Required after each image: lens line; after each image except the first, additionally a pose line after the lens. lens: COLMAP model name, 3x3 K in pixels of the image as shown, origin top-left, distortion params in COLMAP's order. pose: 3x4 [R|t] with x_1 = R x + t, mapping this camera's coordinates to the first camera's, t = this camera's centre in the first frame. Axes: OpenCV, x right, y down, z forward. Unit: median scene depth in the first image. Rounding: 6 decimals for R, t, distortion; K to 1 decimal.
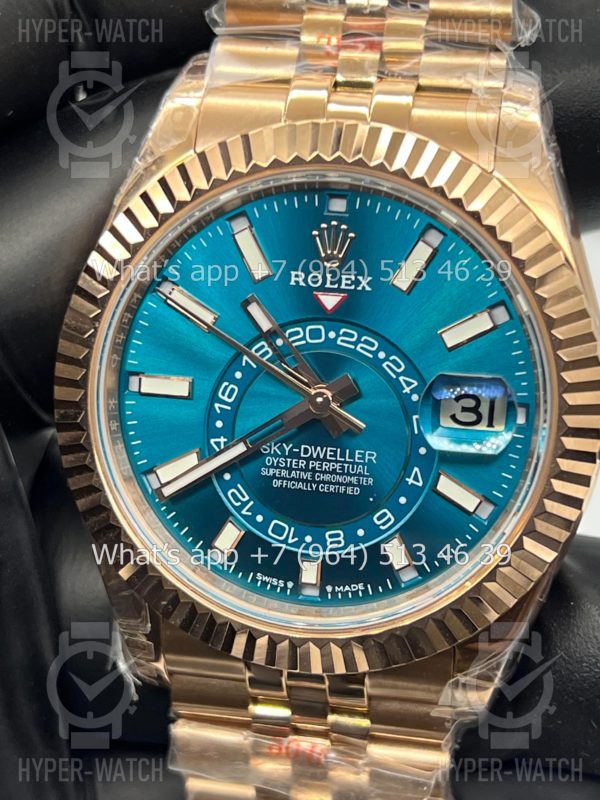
lens RADIAL K [[1873.6, 0, 299.2], [0, 1873.6, 400.1], [0, 0, 1]] dist [0.296391, 0.000000]
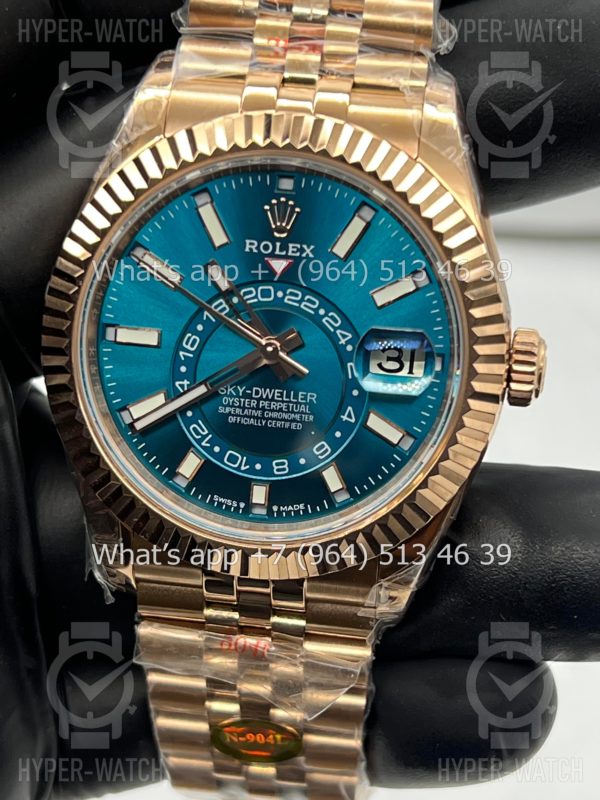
lens RADIAL K [[1873.6, 0, 294.2], [0, 1873.6, 405.2], [0, 0, 1]] dist [0.296391, 0.000000]
pose [[0.998284, 0.007667, 0.058061, -0.041588], [-0.009094, 0.999662, 0.024356, 0.006244], [-0.057855, -0.024842, 0.998016, -0.182734]]
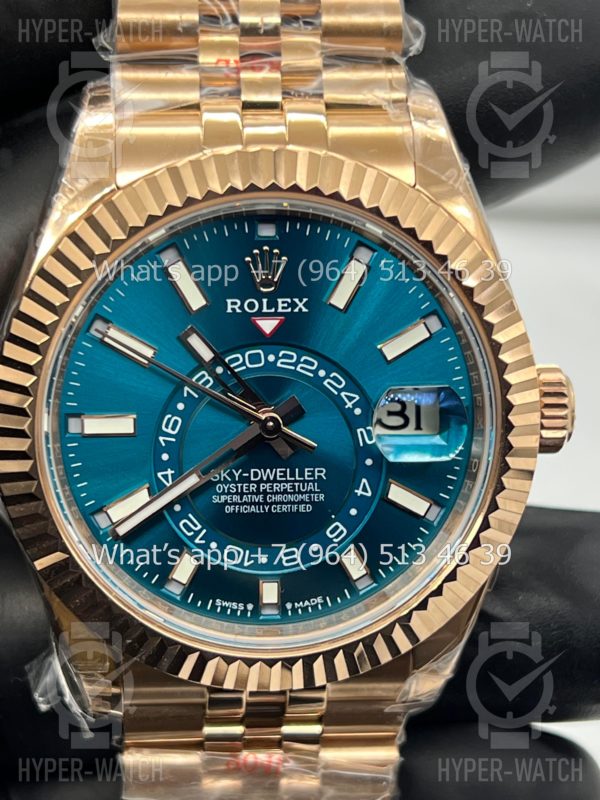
lens RADIAL K [[1873.6, 0, 284.5], [0, 1873.6, 400.1], [0, 0, 1]] dist [0.296391, 0.000000]
pose [[0.970447, -0.104415, 0.217553, -0.197014], [0.093899, 0.993882, 0.058157, -0.070029], [-0.222294, -0.036010, 0.974314, 0.013620]]
